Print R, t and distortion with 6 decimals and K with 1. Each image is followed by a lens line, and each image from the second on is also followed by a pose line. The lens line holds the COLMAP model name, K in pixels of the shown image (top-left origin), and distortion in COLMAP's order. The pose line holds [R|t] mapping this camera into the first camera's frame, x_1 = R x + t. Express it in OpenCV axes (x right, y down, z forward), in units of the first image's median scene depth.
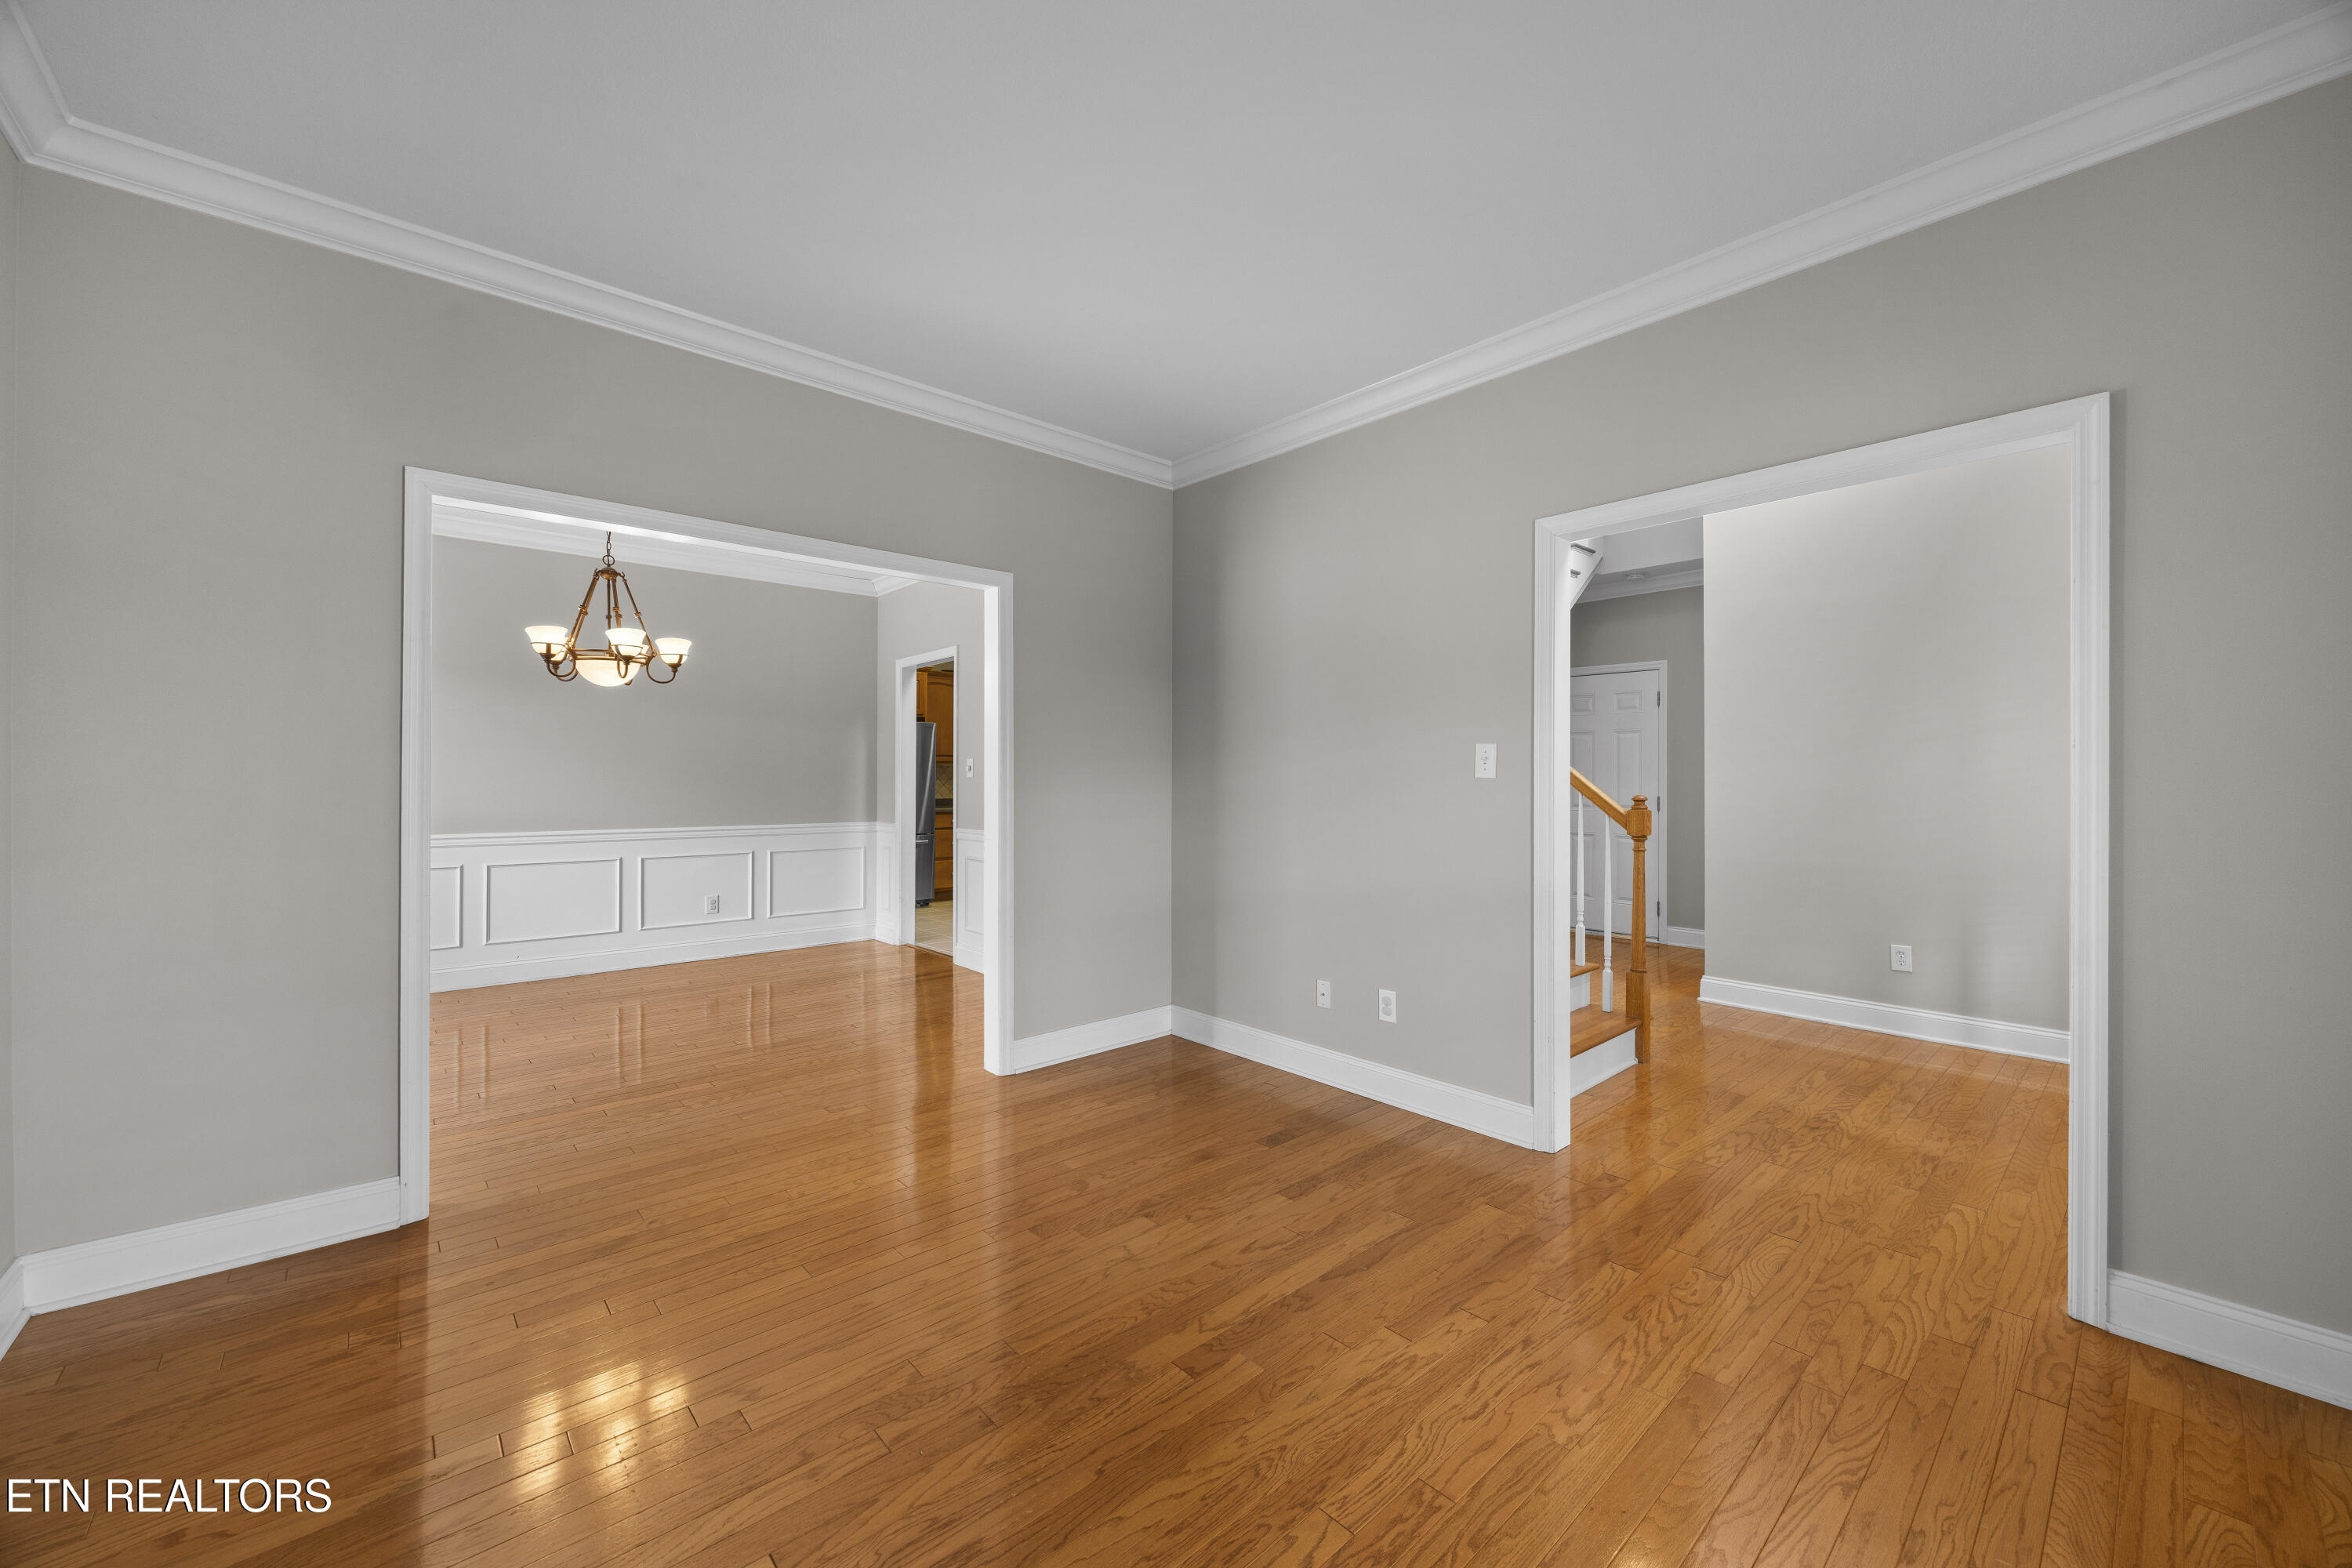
lens RADIAL K [[893.5, 0, 1212.2], [0, 893.5, 782.0], [0, 0, 1]] dist [-0.003127, -0.000513]
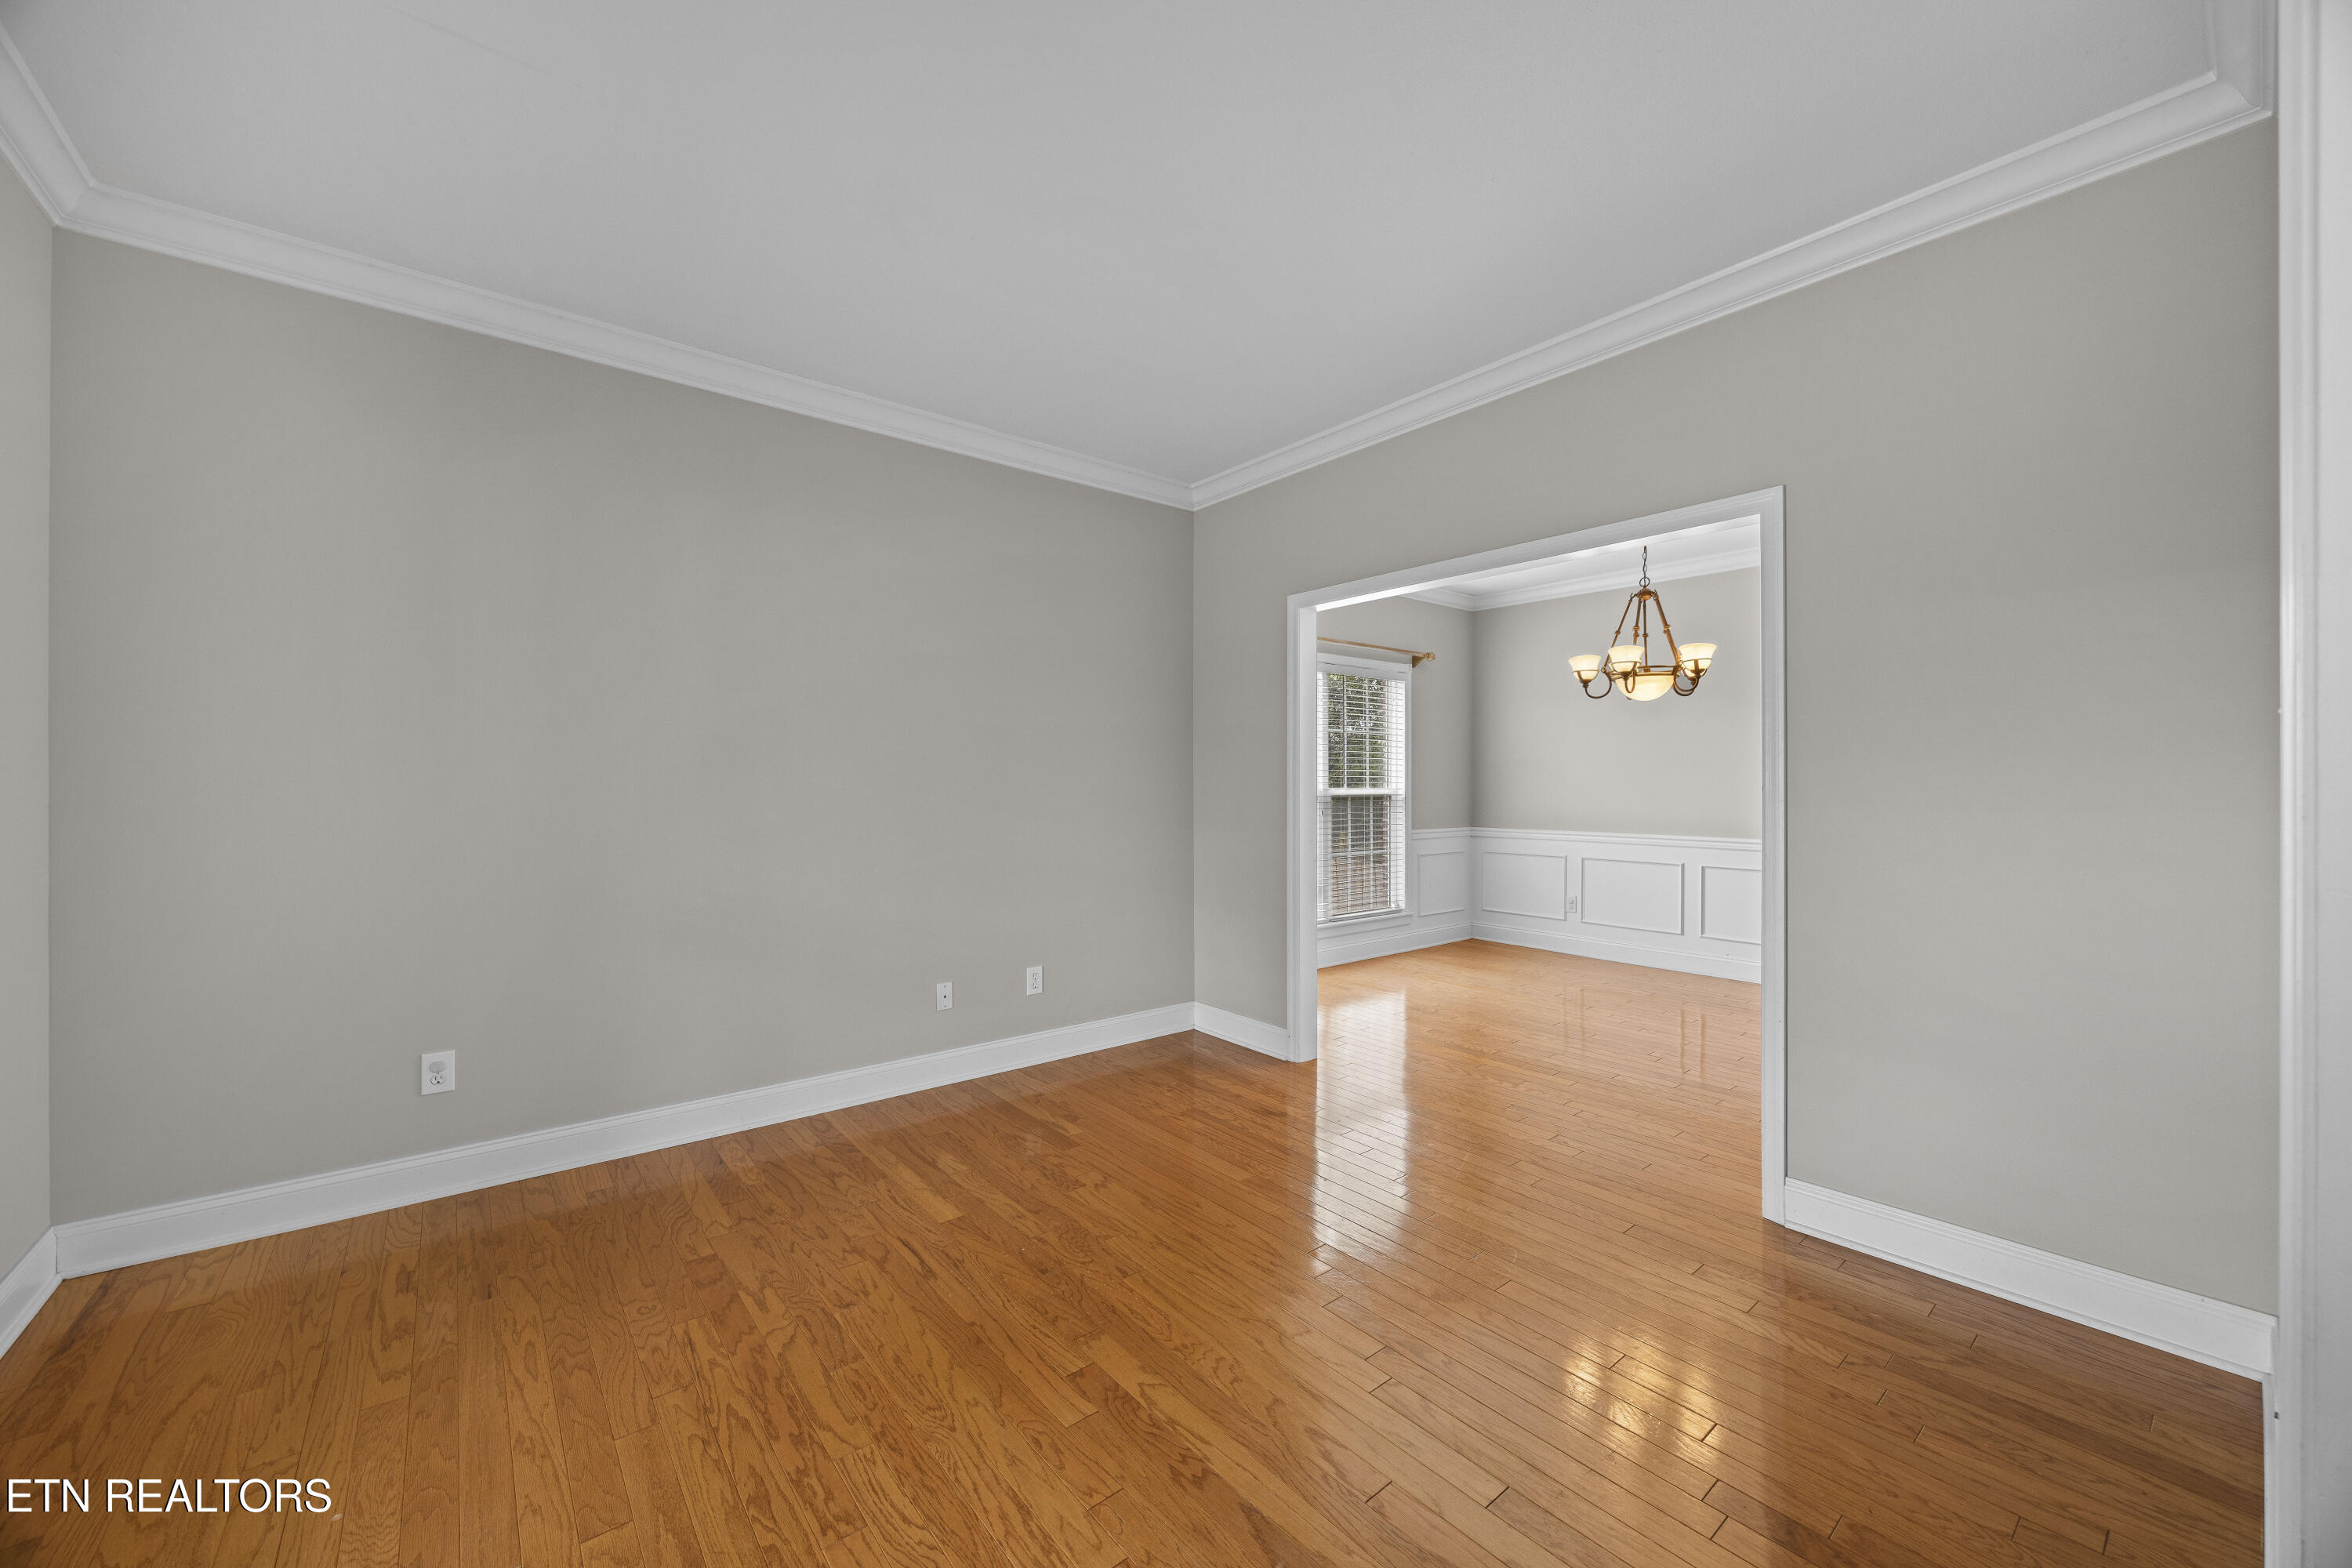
lens RADIAL K [[893.5, 0, 1165.9], [0, 893.5, 788.6], [0, 0, 1]] dist [-0.003127, -0.000513]
pose [[-0.075998, 0.001336, -0.997107, 0.974435], [-0.004089, 0.999990, 0.001651, -0.005472], [0.997100, 0.004202, -0.075992, 1.172741]]
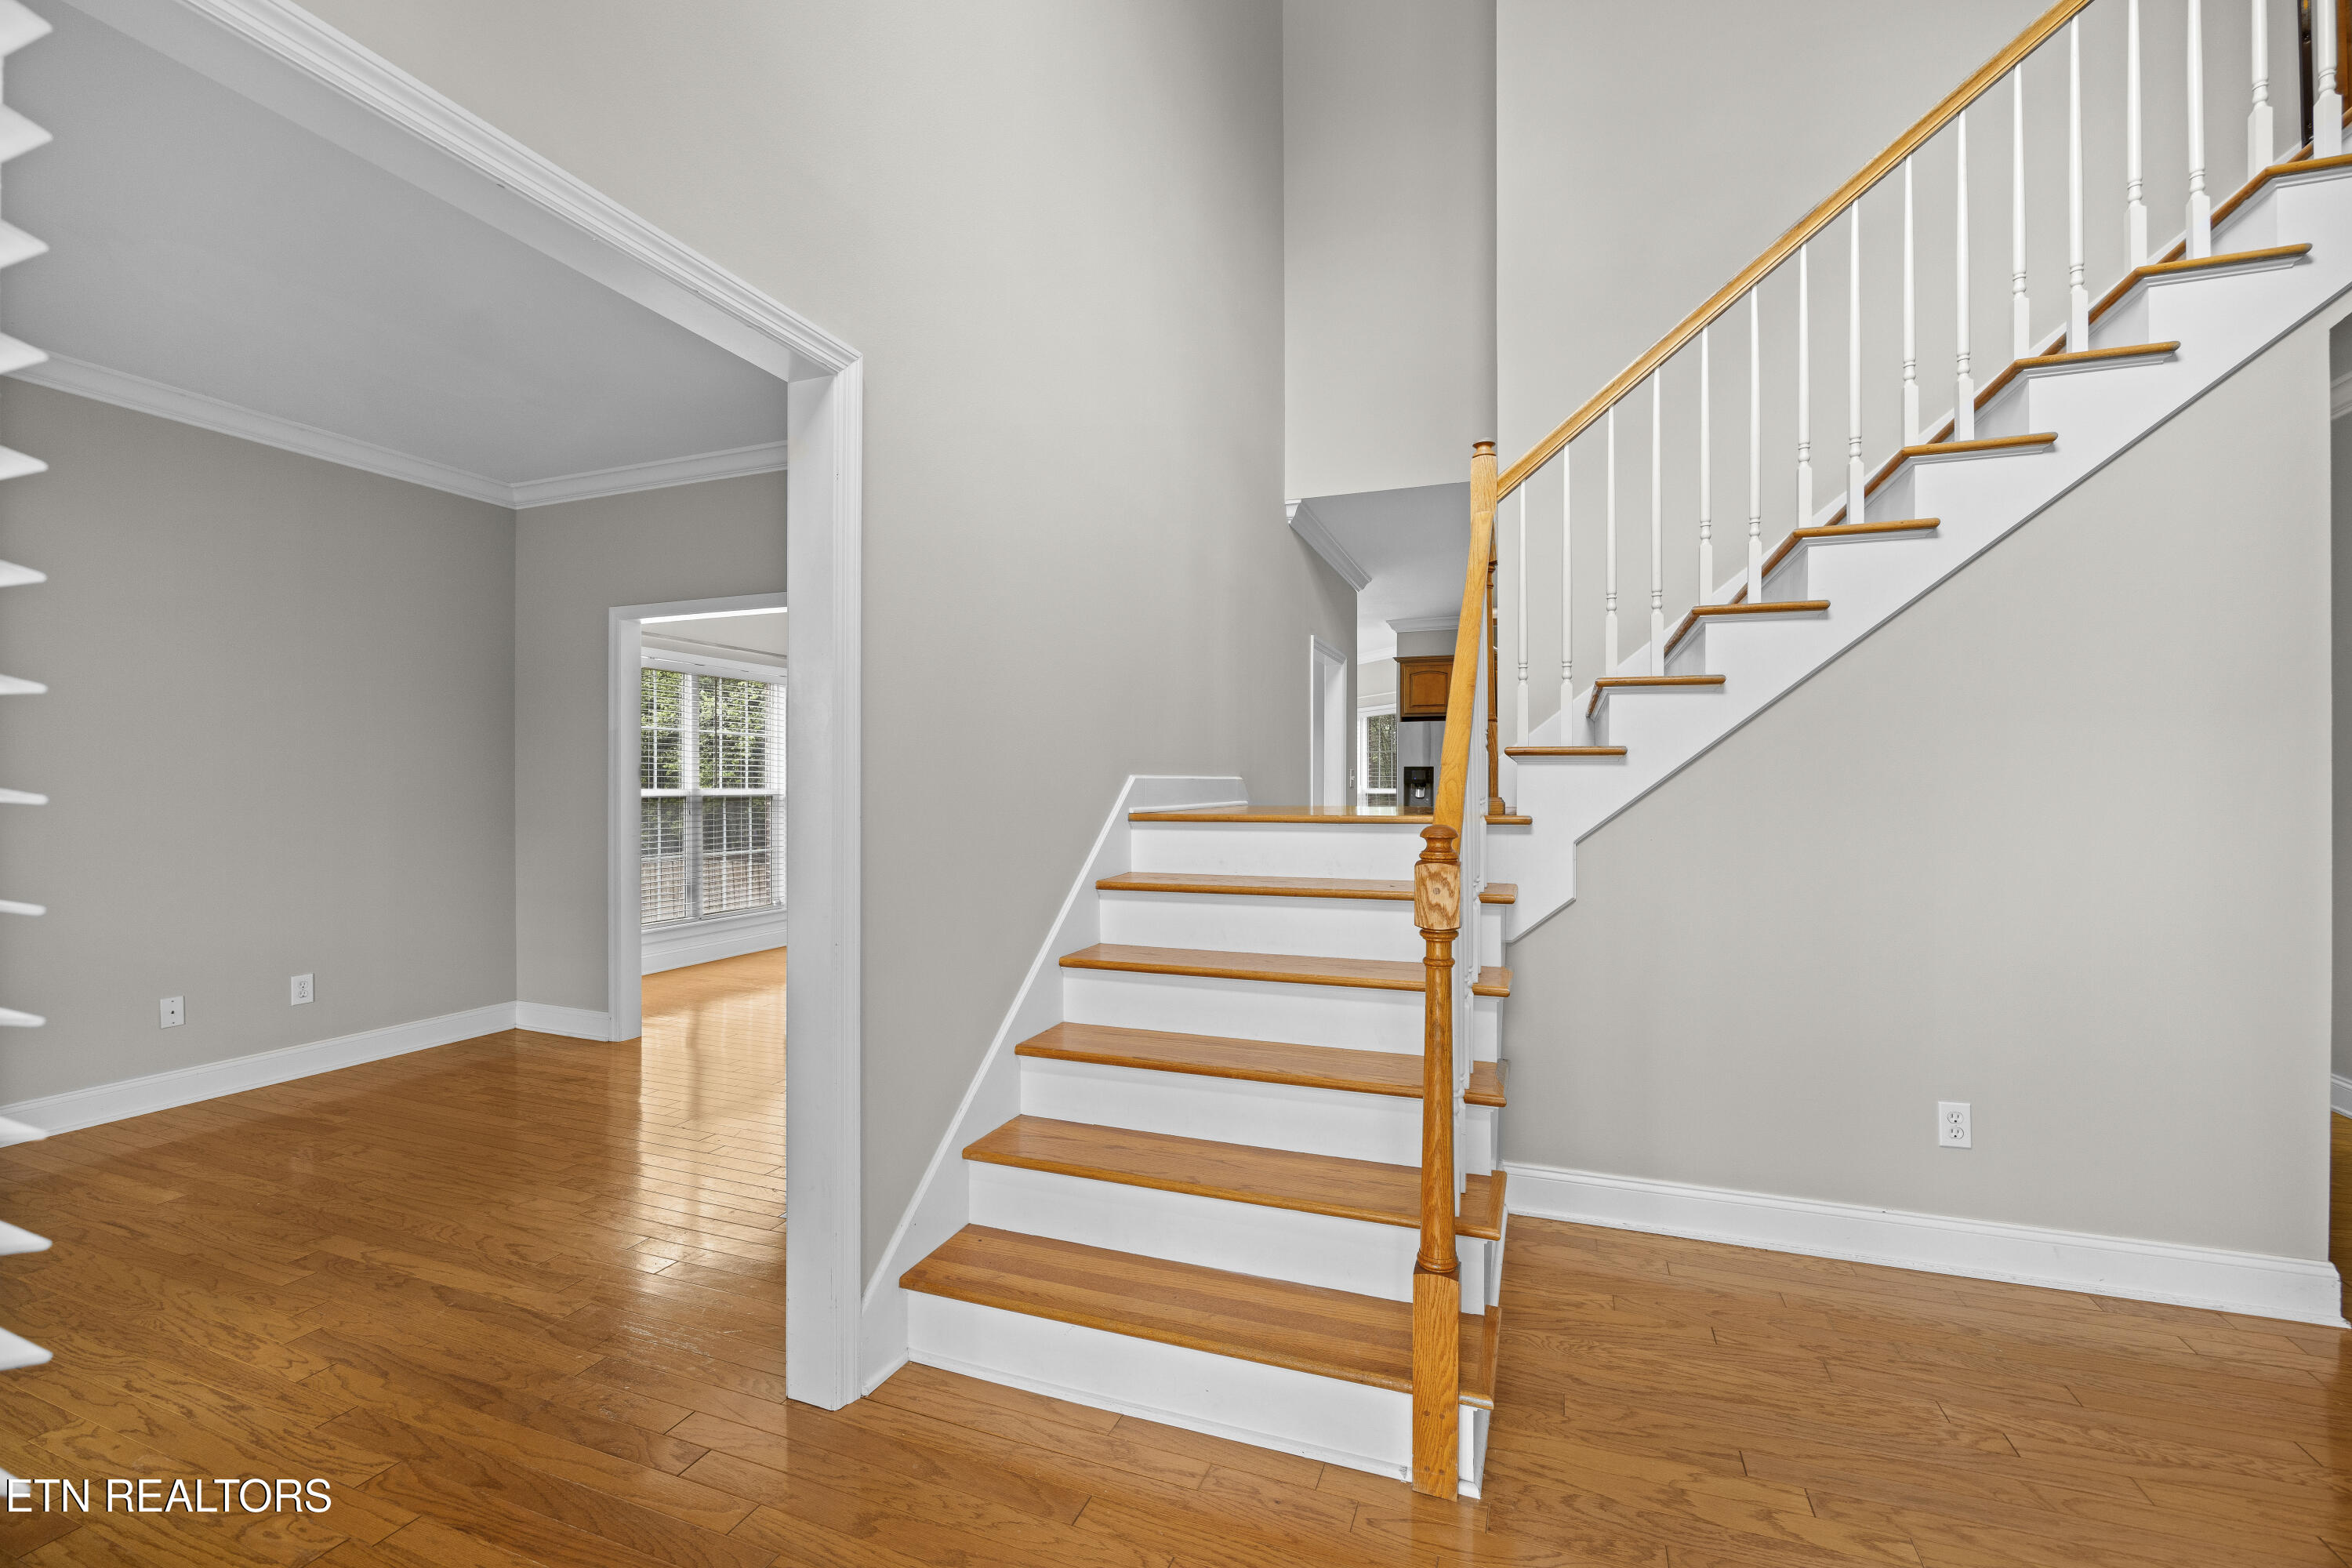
lens RADIAL K [[988.7, 0, 1190.5], [0, 988.7, 797.5], [0, 0, 1]] dist [-0.011750, -0.000518]
pose [[0.452274, 0.008313, -0.891840, 1.756731], [-0.007533, 0.999957, 0.005501, -0.005135], [0.891847, 0.004230, 0.452317, 1.490668]]
